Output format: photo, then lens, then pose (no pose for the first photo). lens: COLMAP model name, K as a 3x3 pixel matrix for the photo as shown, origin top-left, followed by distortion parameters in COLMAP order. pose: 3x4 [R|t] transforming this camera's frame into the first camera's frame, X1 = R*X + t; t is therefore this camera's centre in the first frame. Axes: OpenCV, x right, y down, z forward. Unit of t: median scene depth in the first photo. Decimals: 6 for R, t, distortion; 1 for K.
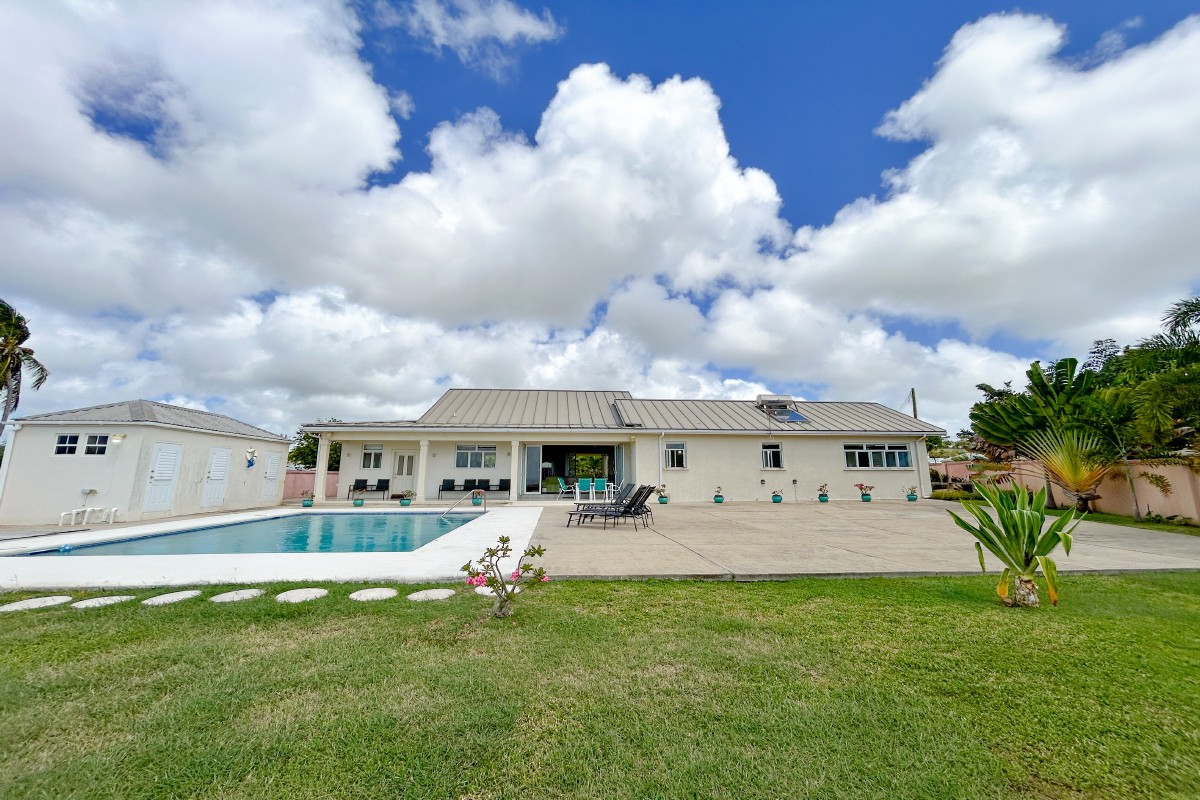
lens RADIAL K [[486.5, 0, 600.0], [0, 486.5, 400.0], [0, 0, 1]] dist [0.001628, 0.000164]
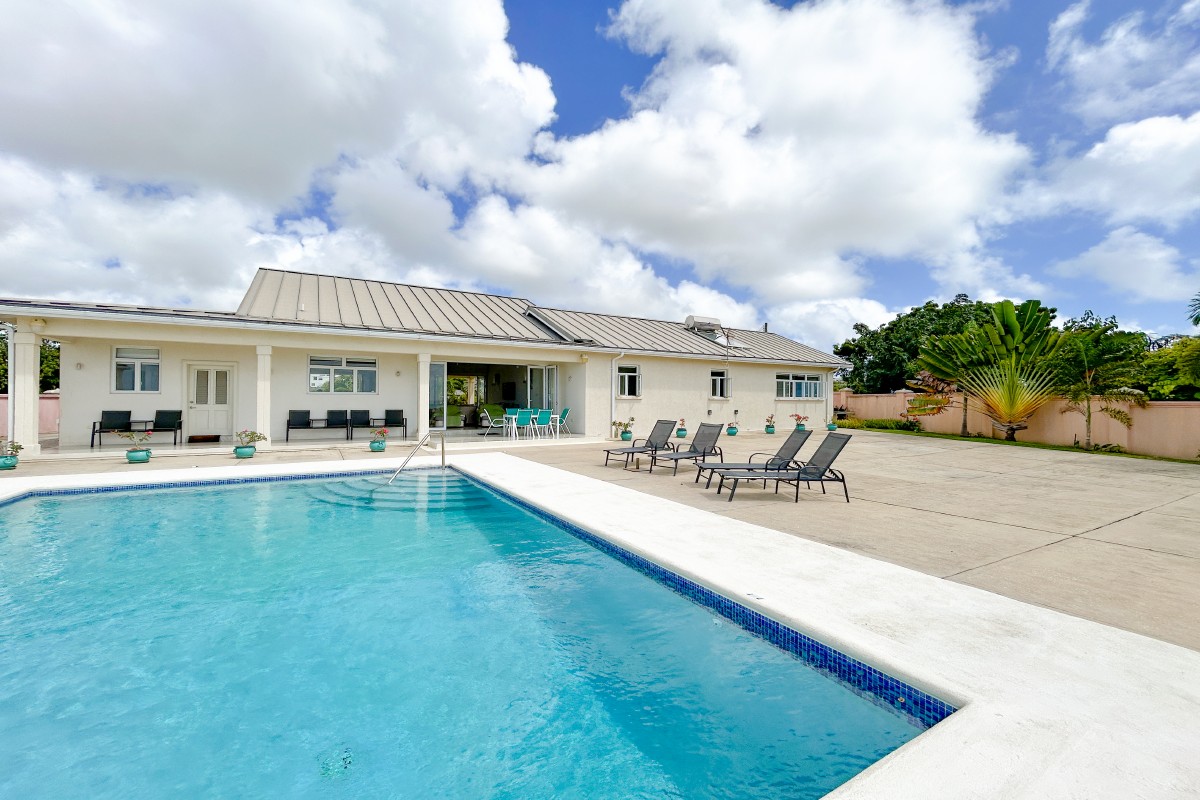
lens RADIAL K [[526.0, 0, 600.0], [0, 526.0, 400.0], [0, 0, 1]] dist [0.001737, 0.000244]
pose [[0.885025, 0.006961, 0.465491, -0.293455], [-0.077961, 0.987984, 0.133452, 0.030416], [-0.458969, -0.154398, 0.874934, 0.239154]]
